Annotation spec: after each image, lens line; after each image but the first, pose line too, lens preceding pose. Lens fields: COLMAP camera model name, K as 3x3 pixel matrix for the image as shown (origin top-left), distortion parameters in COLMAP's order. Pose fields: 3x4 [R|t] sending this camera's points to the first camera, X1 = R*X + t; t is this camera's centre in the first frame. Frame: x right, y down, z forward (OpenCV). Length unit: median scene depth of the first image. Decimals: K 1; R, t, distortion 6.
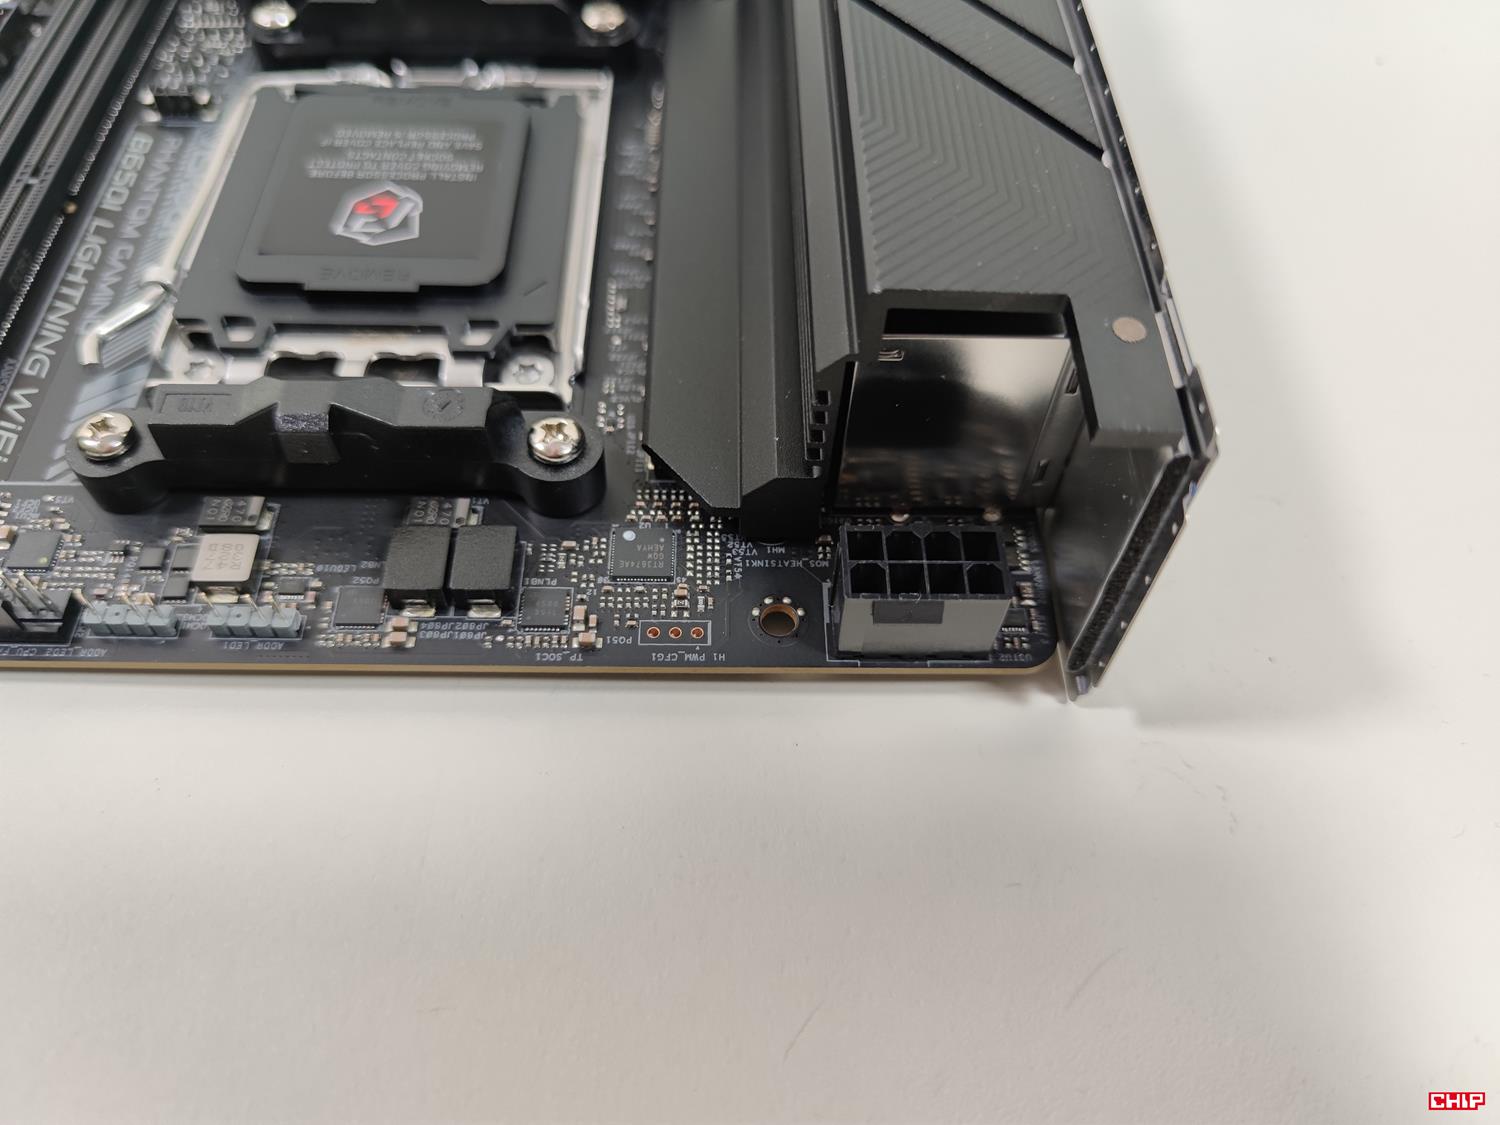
lens RADIAL K [[1138.1, 0, 739.7], [0, 1138.1, 564.9], [0, 0, 1]] dist [0.007316, -0.078291]
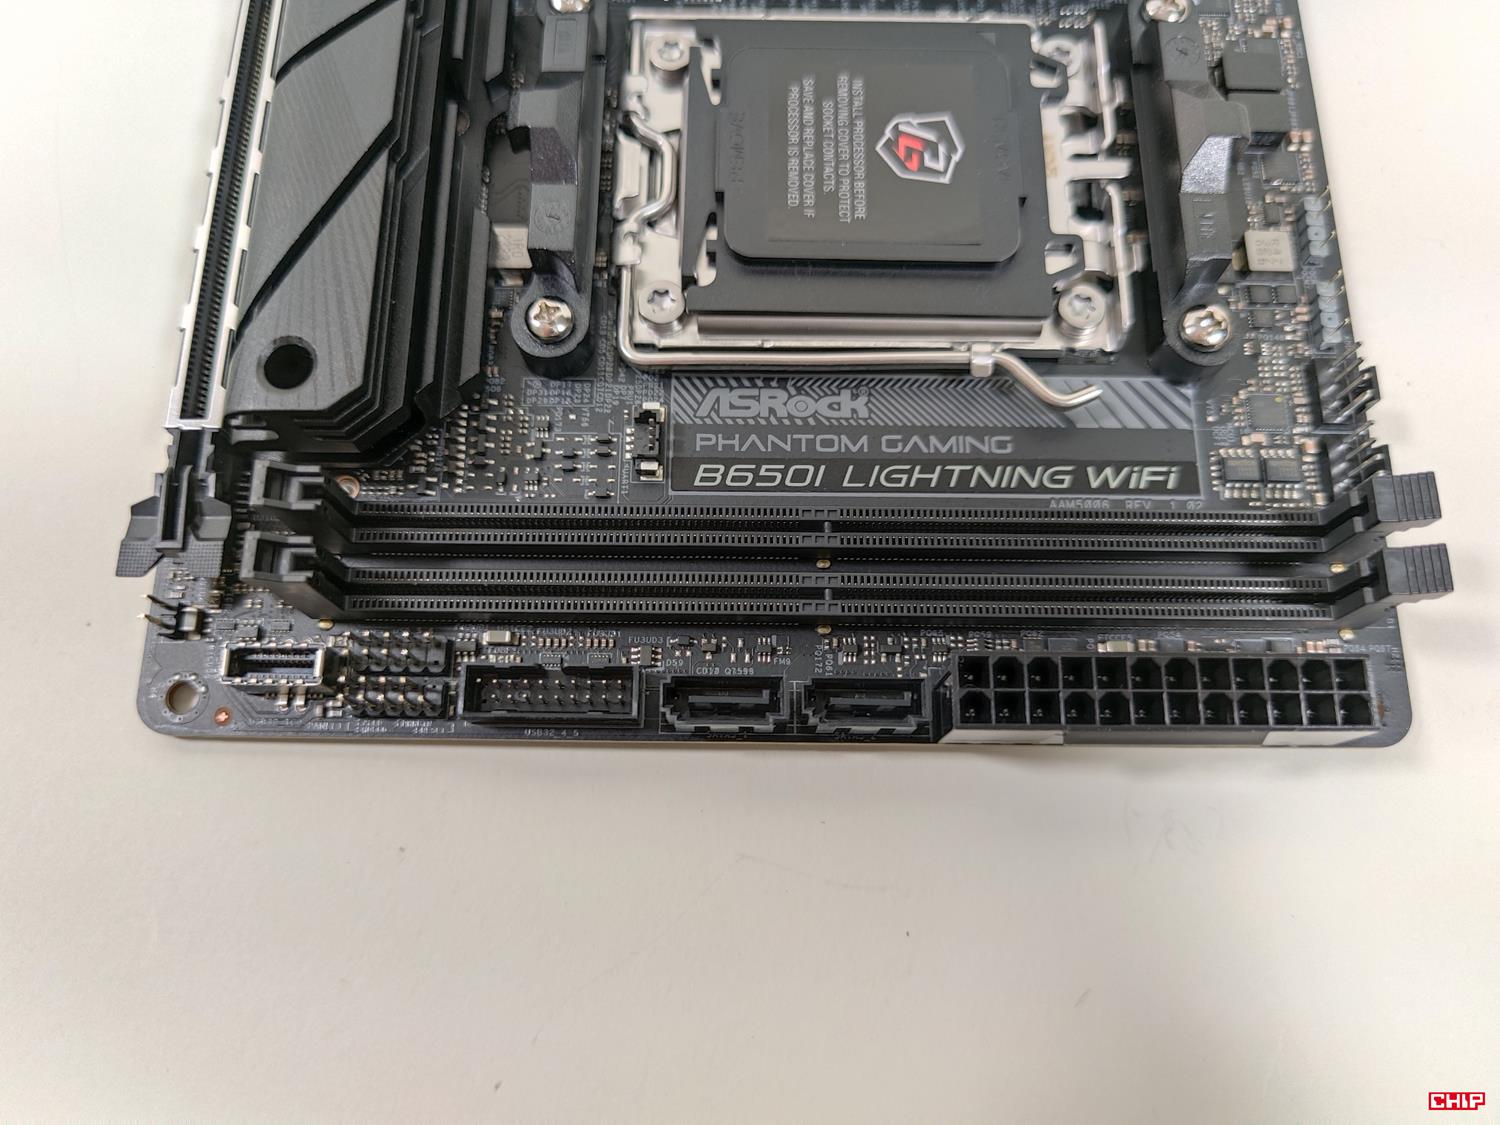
lens RADIAL K [[1170.0, 0, 738.2], [0, 1170.0, 563.9], [0, 0, 1]] dist [-0.041976, -0.010462]
pose [[0.015116, -0.965101, 0.261443, -1.046737], [0.828636, 0.158424, 0.536902, -1.039746], [-0.559584, 0.208525, 0.802112, 0.350072]]
